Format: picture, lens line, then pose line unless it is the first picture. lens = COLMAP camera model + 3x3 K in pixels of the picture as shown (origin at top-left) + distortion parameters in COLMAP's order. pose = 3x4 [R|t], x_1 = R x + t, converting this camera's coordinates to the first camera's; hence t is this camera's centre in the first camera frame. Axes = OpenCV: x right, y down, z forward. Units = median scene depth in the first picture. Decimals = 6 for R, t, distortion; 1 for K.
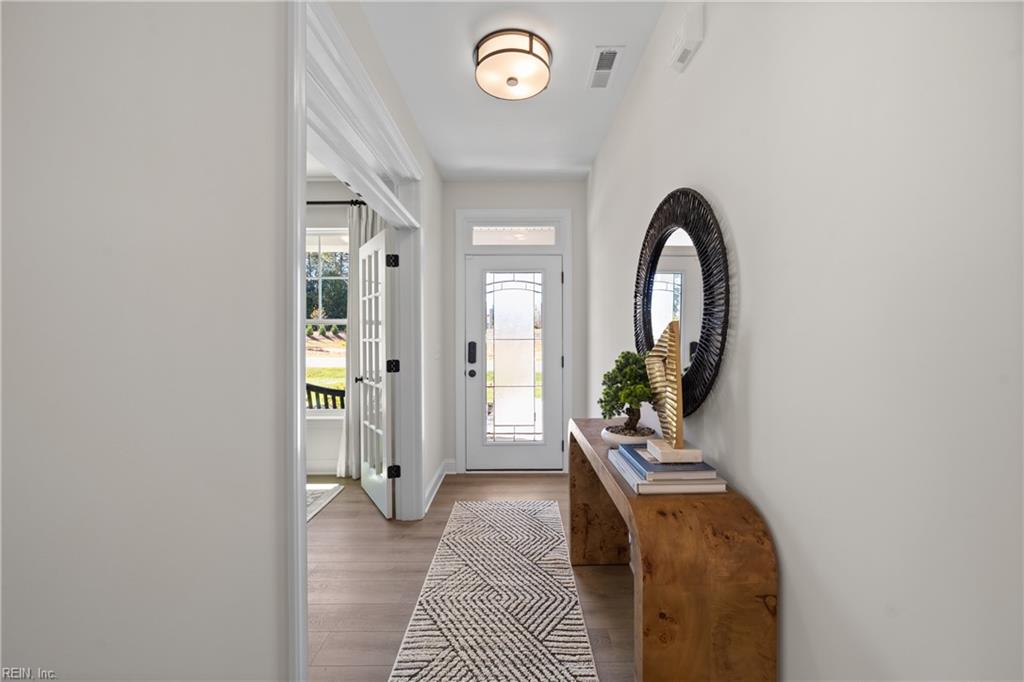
lens RADIAL K [[392.1, 0, 514.1], [0, 392.1, 344.3], [0, 0, 1]] dist [-0.008700, 0.004518]
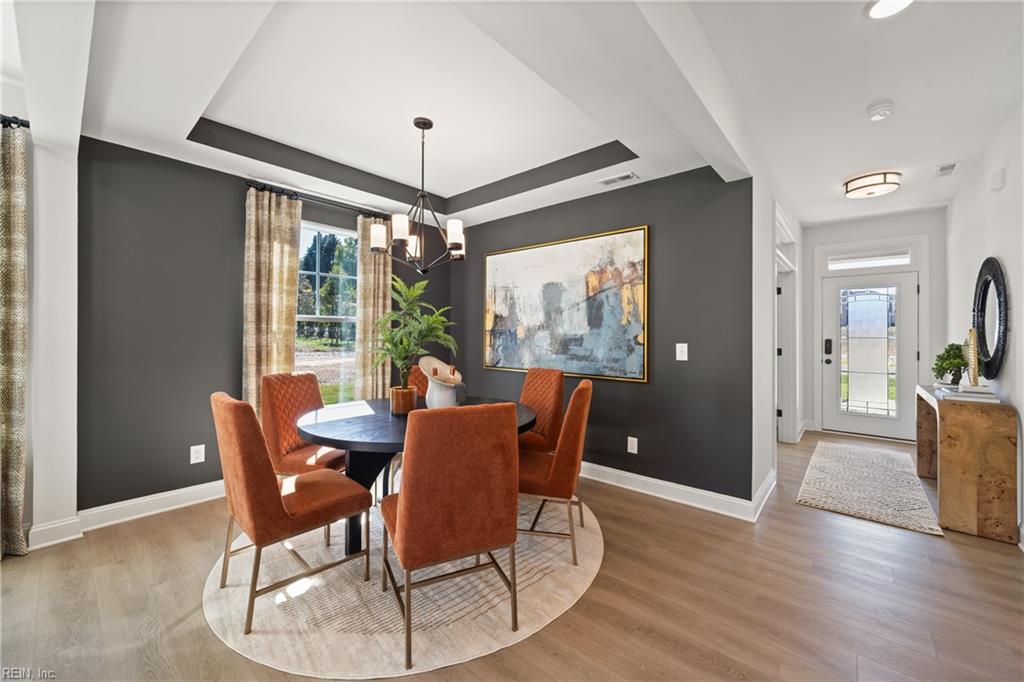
lens RADIAL K [[392.1, 0, 526.8], [0, 392.1, 332.8], [0, 0, 1]] dist [-0.008700, 0.004518]
pose [[0.765951, 0.003139, -0.642891, -0.057607], [-0.019416, 0.999645, -0.018251, 0.030187], [0.642606, 0.026462, 0.765740, -1.297696]]
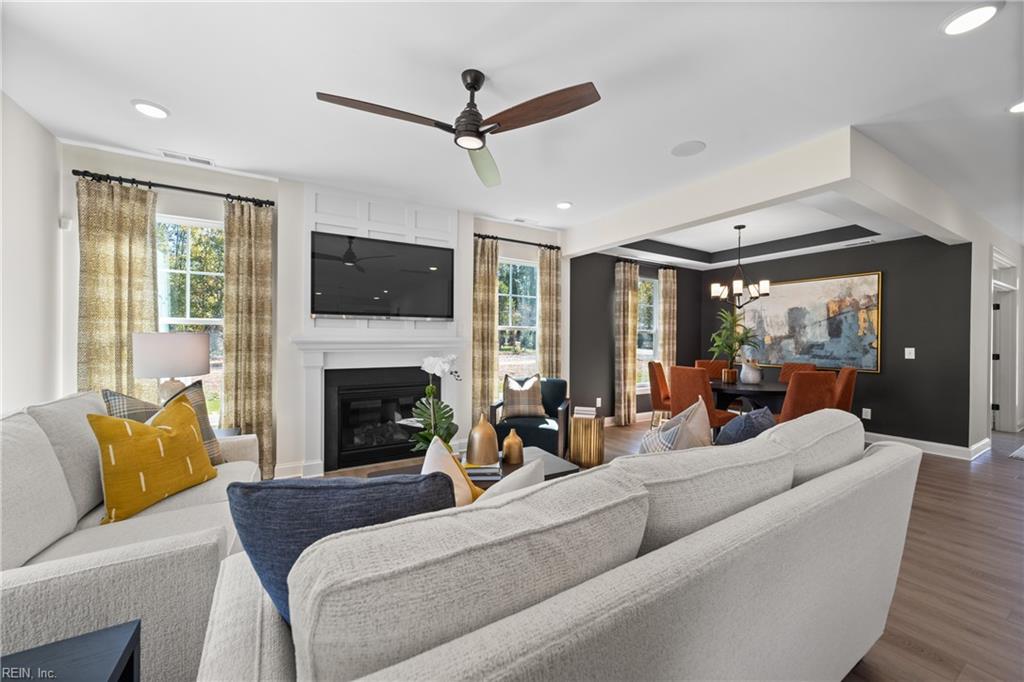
lens RADIAL K [[392.1, 0, 526.4], [0, 392.1, 341.8], [0, 0, 1]] dist [-0.008700, 0.004518]
pose [[0.528758, 0.010319, -0.848710, 0.179593], [-0.028635, 0.999574, -0.005687, 0.070606], [0.848290, 0.027309, 0.528828, -2.810721]]
